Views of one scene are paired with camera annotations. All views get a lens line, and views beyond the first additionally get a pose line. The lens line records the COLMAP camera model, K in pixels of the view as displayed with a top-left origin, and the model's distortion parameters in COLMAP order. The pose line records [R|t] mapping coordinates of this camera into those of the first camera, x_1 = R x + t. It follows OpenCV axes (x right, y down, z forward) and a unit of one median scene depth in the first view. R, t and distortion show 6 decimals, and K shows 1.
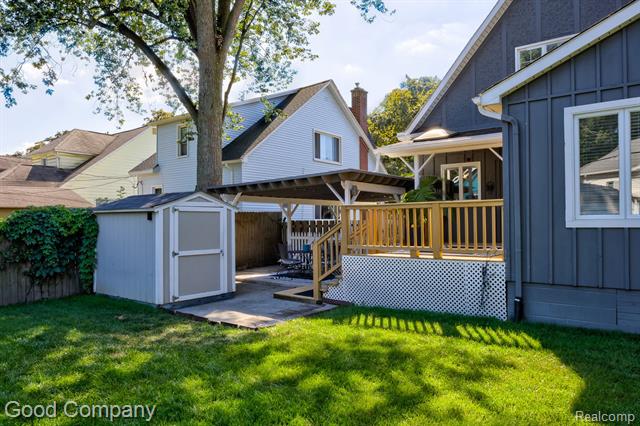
lens RADIAL K [[442.3, 0, 320.0], [0, 442.3, 213.0], [0, 0, 1]] dist [-0.004620, -0.002619]
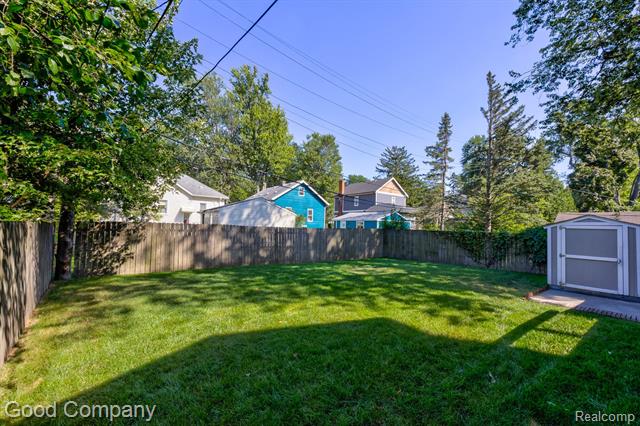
lens RADIAL K [[257.3, 0, 340.4], [0, 257.3, 216.0], [0, 0, 1]] dist [-0.001122, 0.000030]
pose [[-0.228606, -0.046641, -0.972401, 0.770579], [-0.006713, 0.998903, -0.046334, -0.002589], [0.973496, -0.004065, -0.228669, 0.429842]]
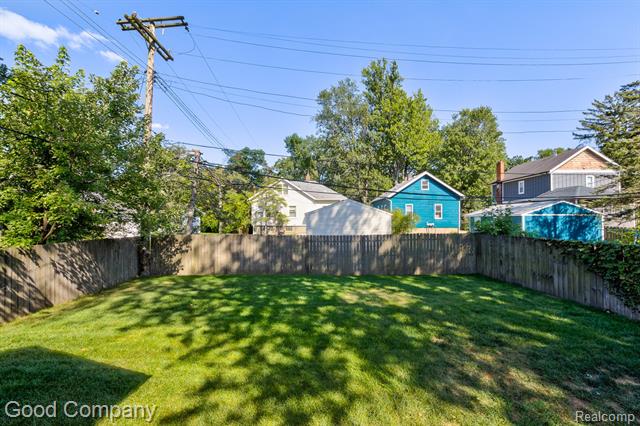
lens RADIAL K [[265.5, 0, 336.5], [0, 265.5, 220.1], [0, 0, 1]] dist [0.001445, 0.000327]
pose [[-0.779242, 0.002597, -0.626718, 0.266933], [0.010188, 0.999912, -0.008524, -0.061438], [0.626641, -0.013027, -0.779199, 0.922184]]
